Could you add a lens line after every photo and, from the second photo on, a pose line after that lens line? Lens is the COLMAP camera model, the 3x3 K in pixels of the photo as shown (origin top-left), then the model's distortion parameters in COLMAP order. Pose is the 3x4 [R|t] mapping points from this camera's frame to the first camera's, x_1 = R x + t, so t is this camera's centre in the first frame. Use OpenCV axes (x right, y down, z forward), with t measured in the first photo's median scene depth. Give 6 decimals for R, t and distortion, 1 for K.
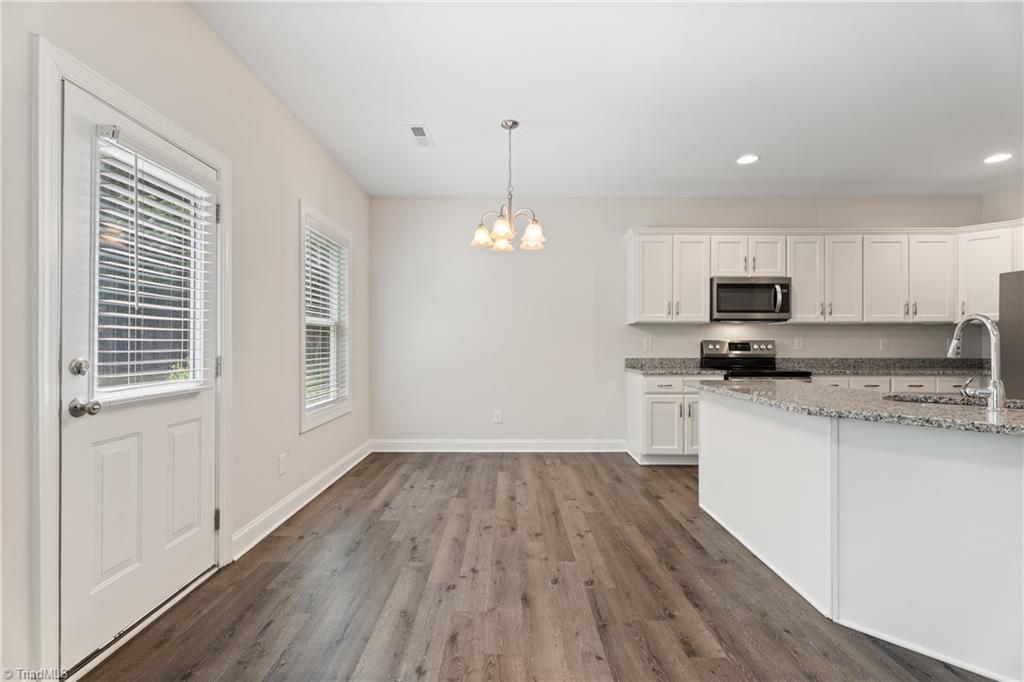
lens RADIAL K [[461.1, 0, 512.1], [0, 461.1, 344.2], [0, 0, 1]] dist [0.004186, -0.003574]
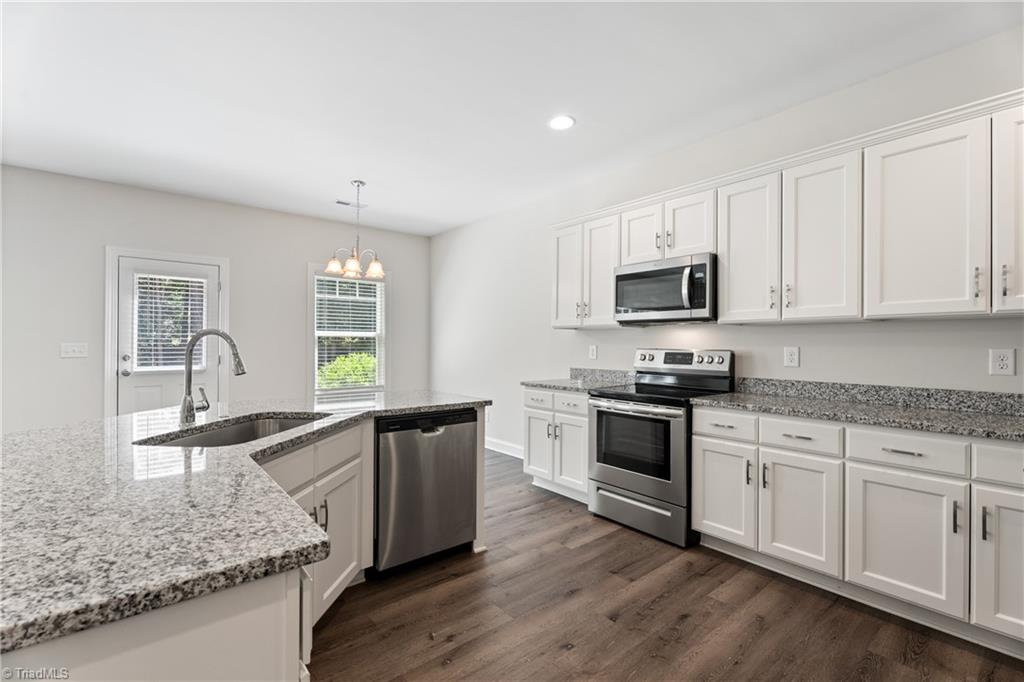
lens RADIAL K [[461.1, 0, 483.2], [0, 461.1, 345.1], [0, 0, 1]] dist [0.004186, -0.003574]
pose [[0.618513, 0.005427, -0.785756, 0.903245], [-0.004615, 0.999984, 0.003274, -0.016217], [0.785761, 0.001601, 0.618528, 0.346726]]
